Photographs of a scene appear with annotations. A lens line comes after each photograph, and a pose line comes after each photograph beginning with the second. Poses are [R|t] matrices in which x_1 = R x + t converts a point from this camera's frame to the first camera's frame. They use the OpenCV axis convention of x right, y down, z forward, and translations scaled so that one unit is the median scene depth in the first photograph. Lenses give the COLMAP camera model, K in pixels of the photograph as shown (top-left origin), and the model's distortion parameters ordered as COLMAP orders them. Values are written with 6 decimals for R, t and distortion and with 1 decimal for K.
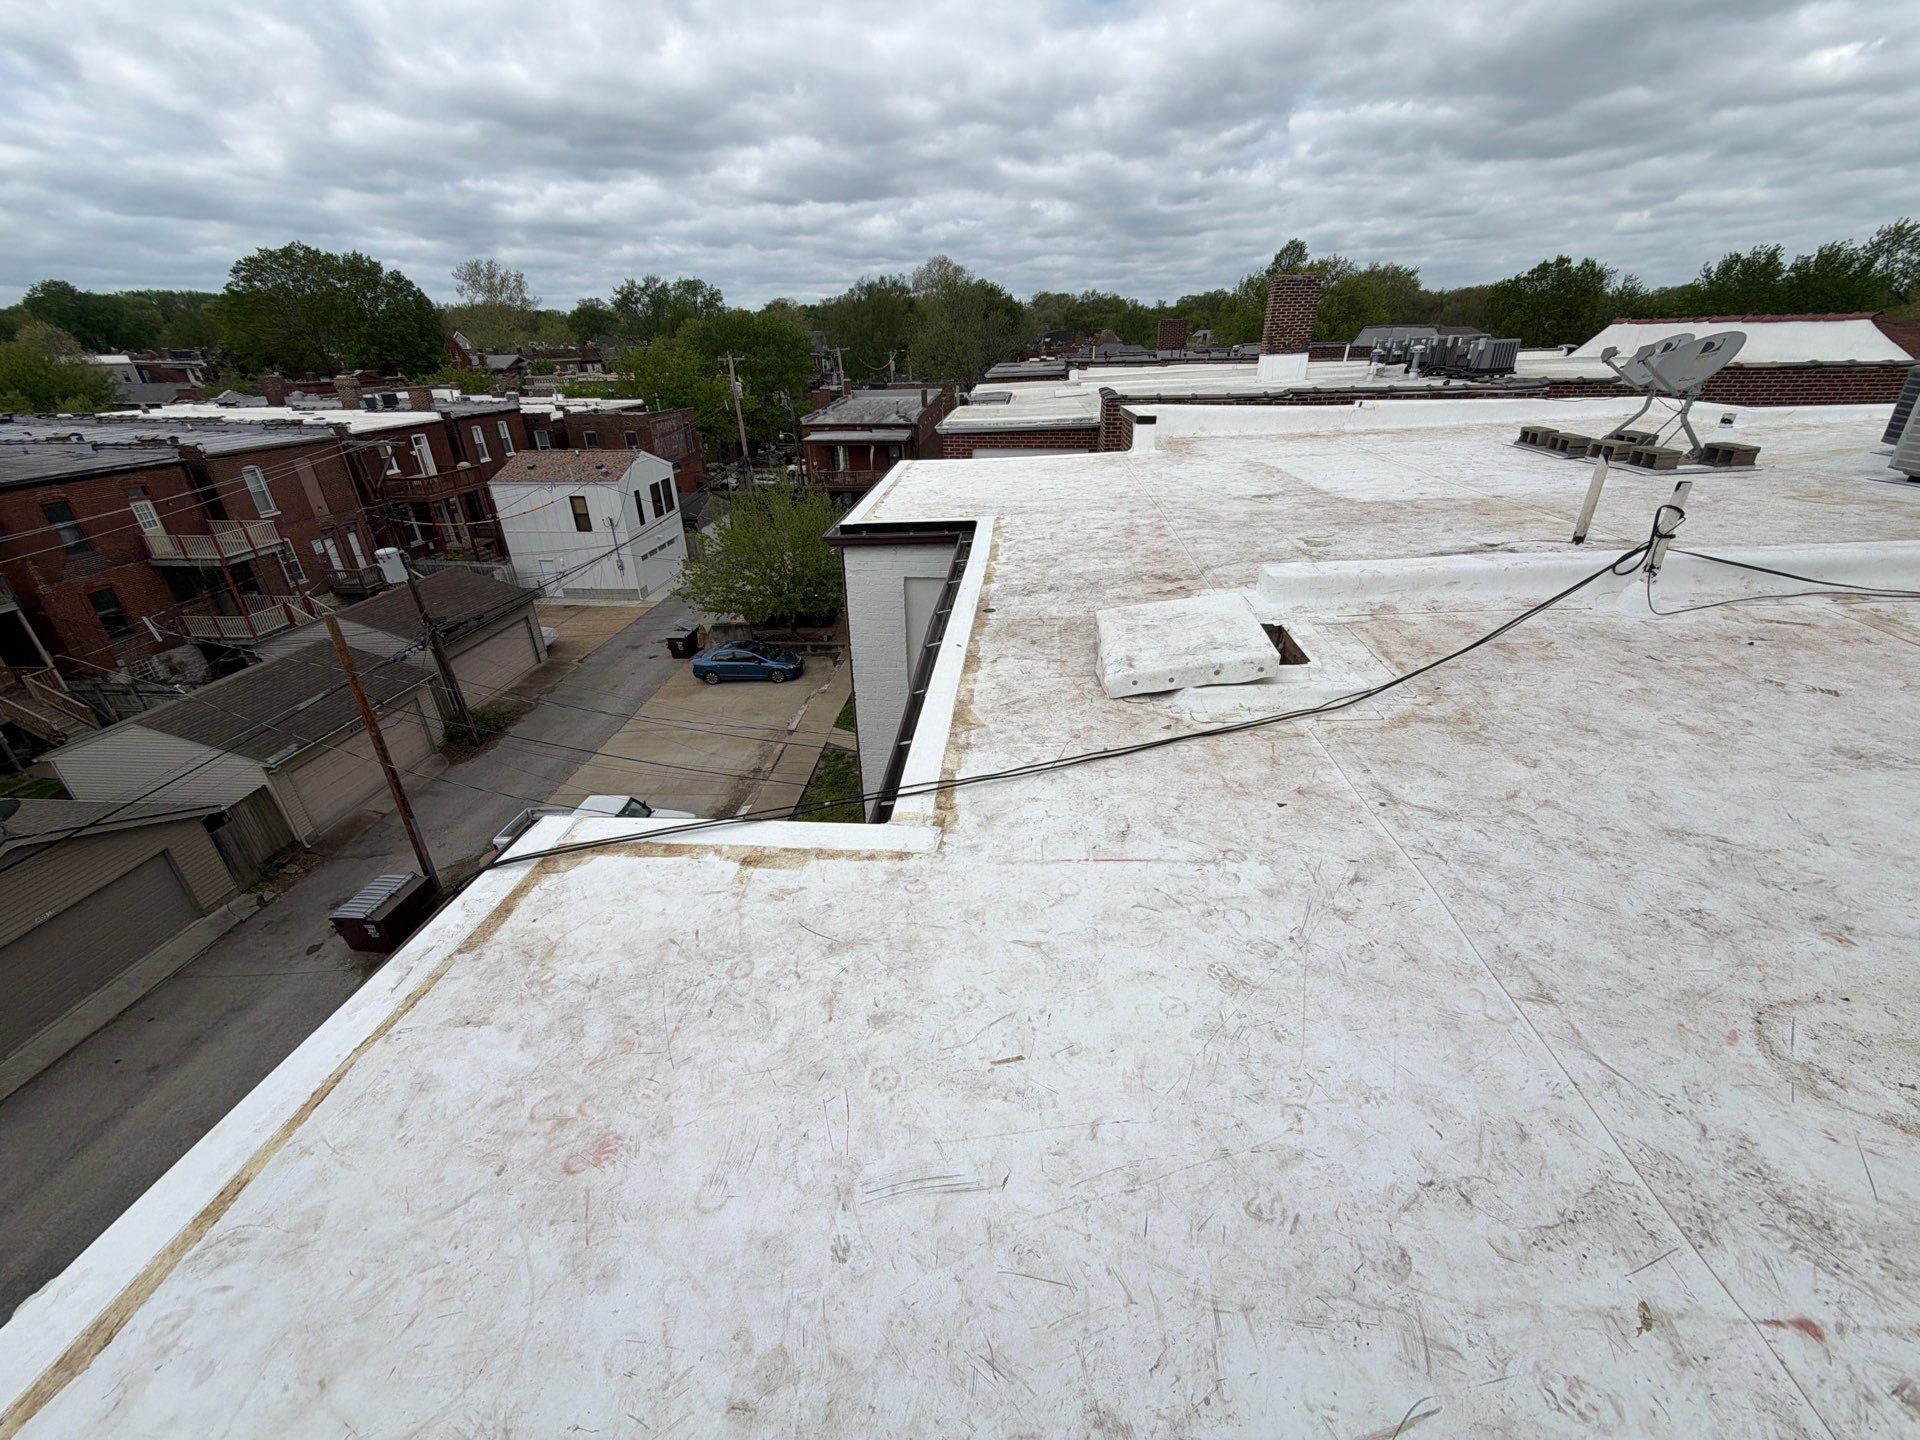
lens RADIAL K [[767.5, 0, 957.2], [0, 767.5, 723.5], [0, 0, 1]] dist [-0.005406, 0.000398]
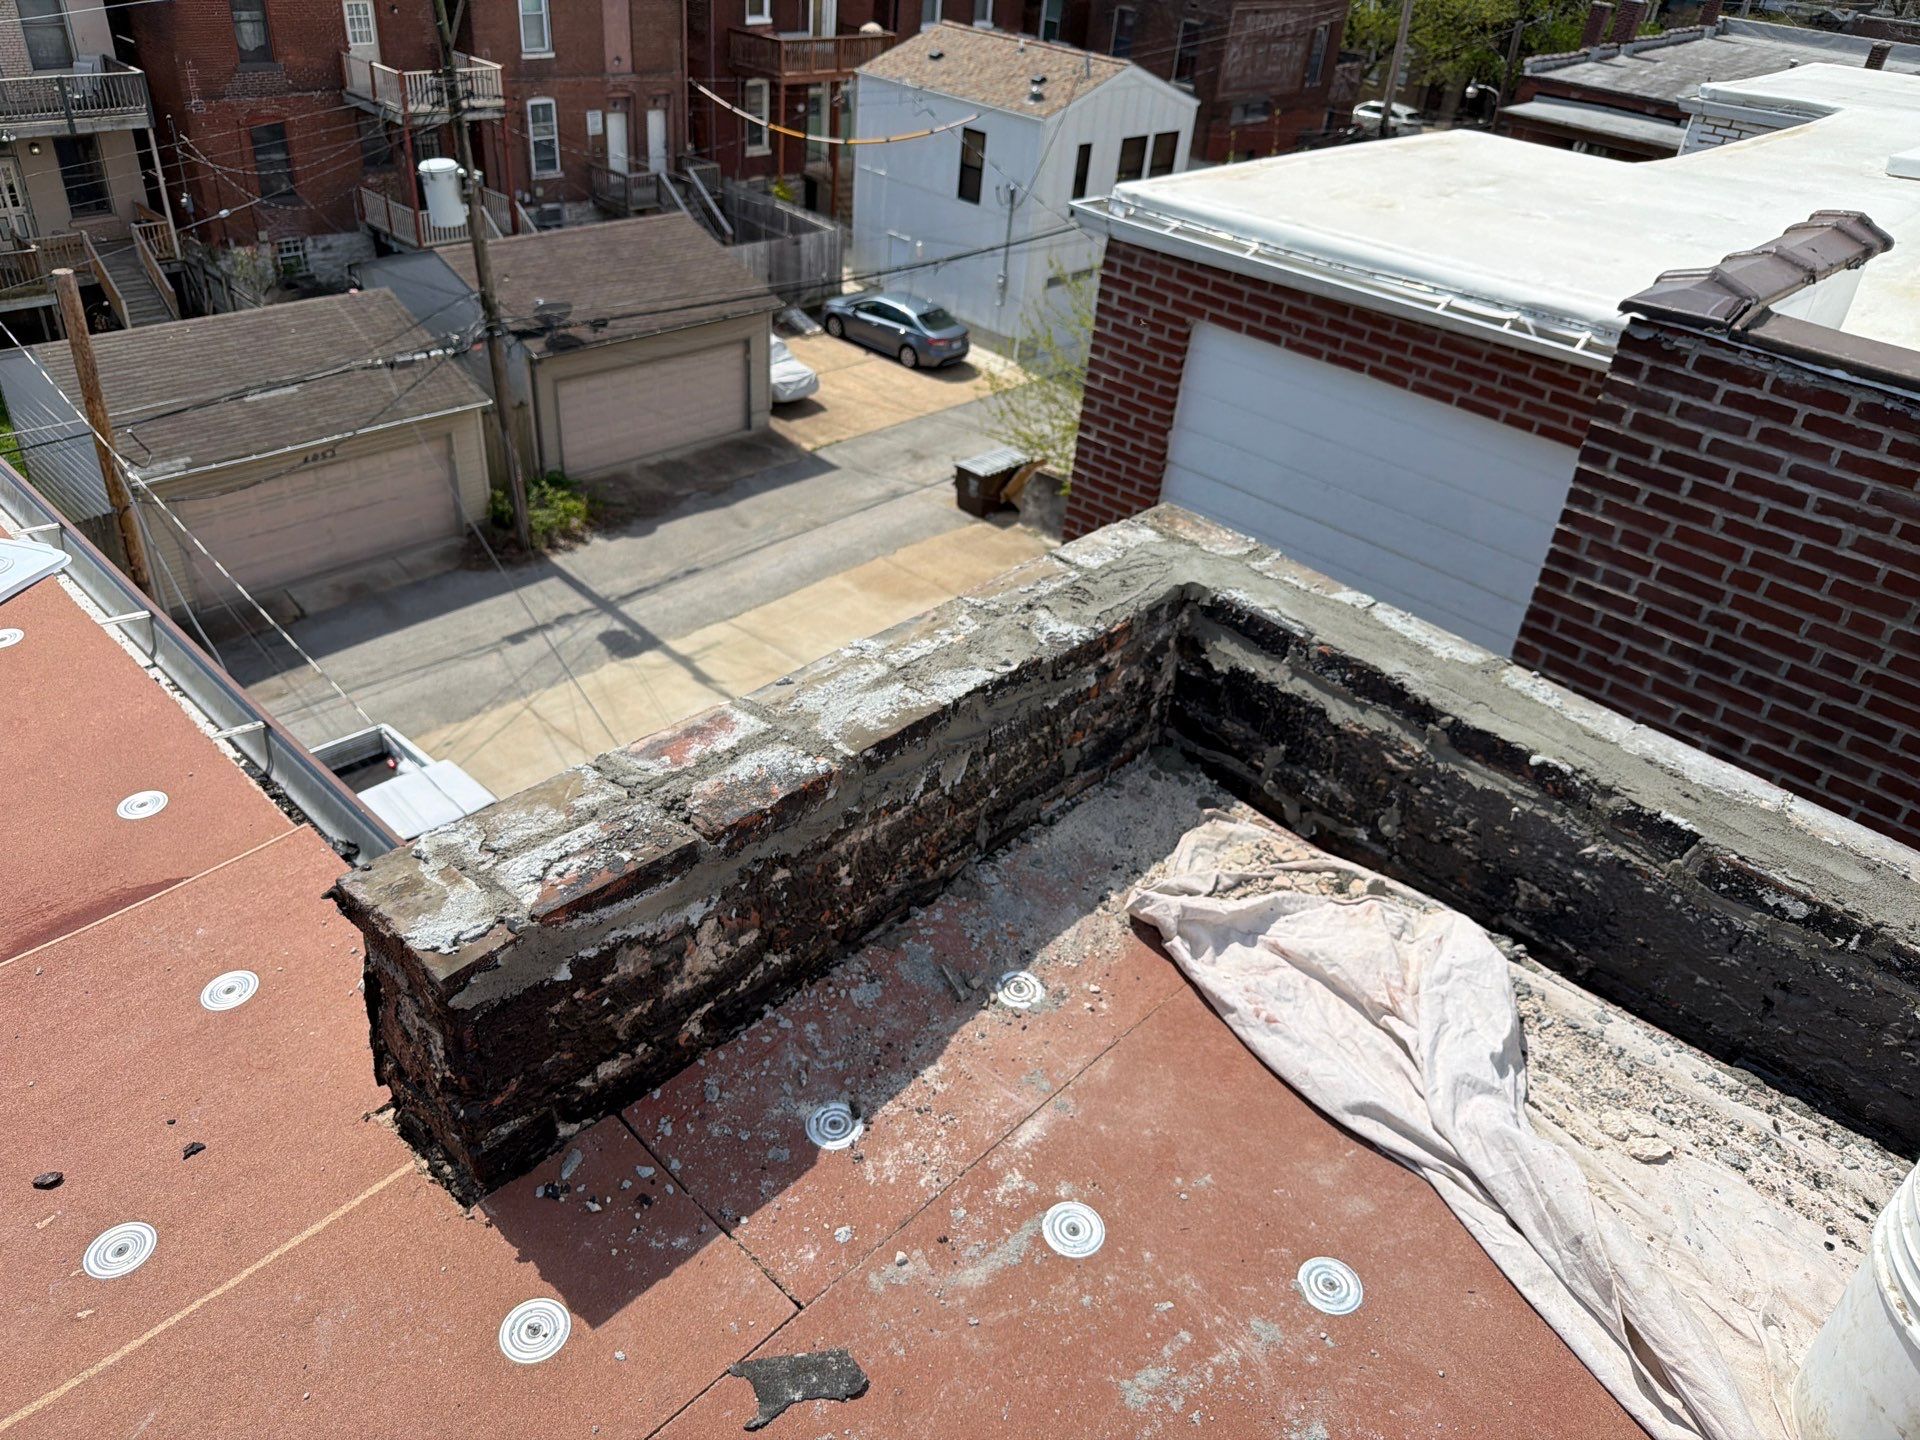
lens RADIAL K [[1358.8, 0, 947.5], [0, 1358.8, 704.7], [0, 0, 1]] dist [0.038935, -0.070280]
pose [[0.770039, 0.414602, -0.484918, 0.114639], [-0.368287, 0.909504, 0.192788, -0.149925], [0.520965, 0.030135, 0.853046, 0.288789]]
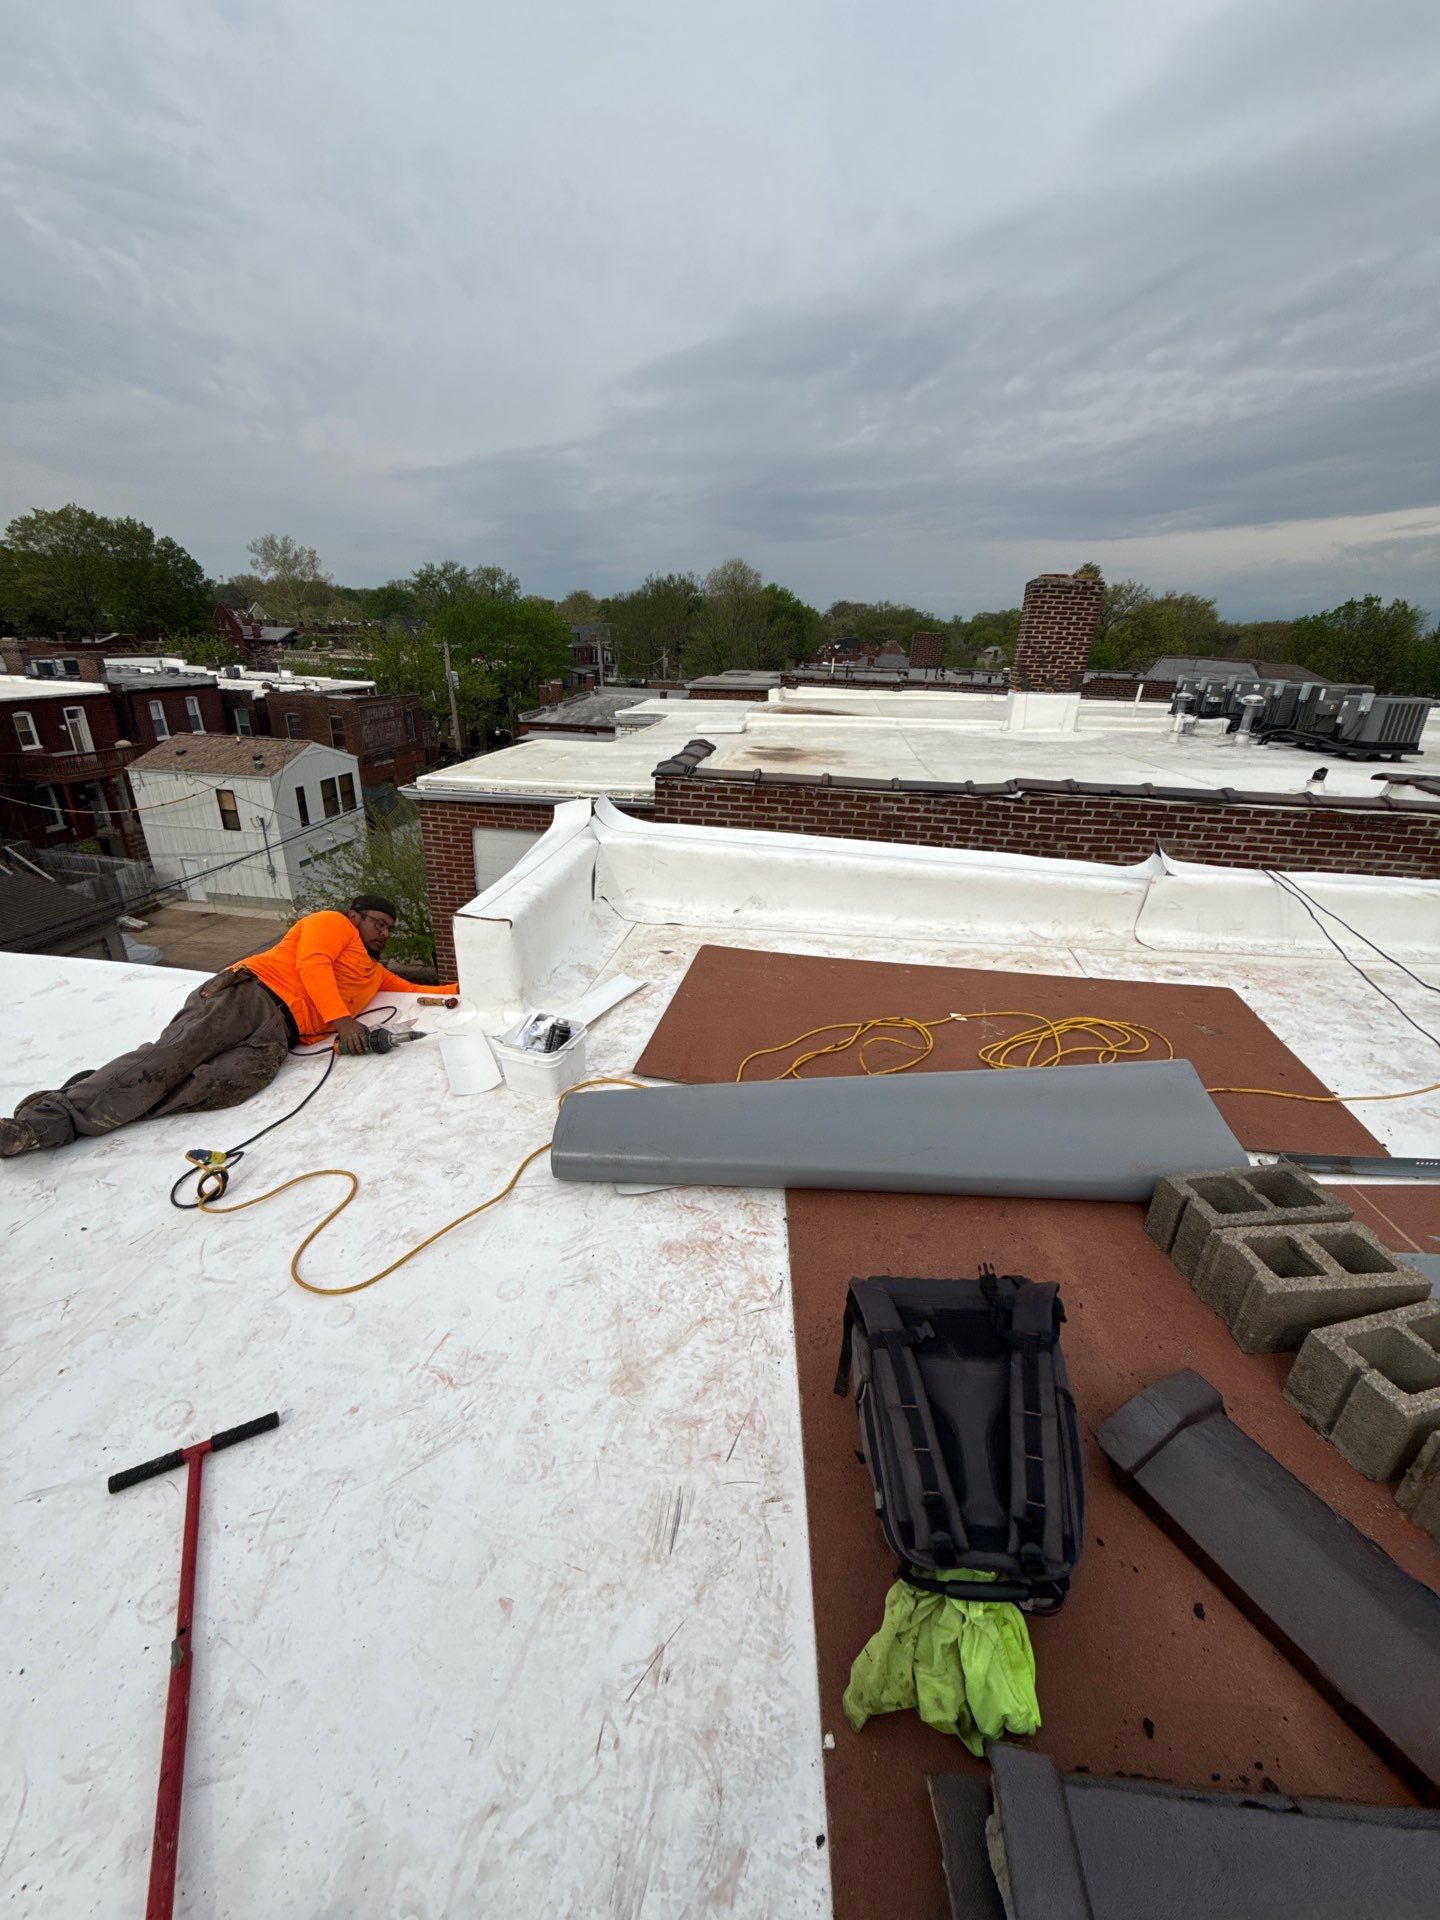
lens RADIAL K [[767.5, 0, 717.7], [0, 767.5, 953.6], [0, 0, 1]] dist [-0.005406, 0.000398]
pose [[0.997105, 0.071880, -0.024780, 0.112470], [-0.073538, 0.994526, -0.074234, -0.117835], [0.019308, 0.075841, 0.996933, 0.220111]]
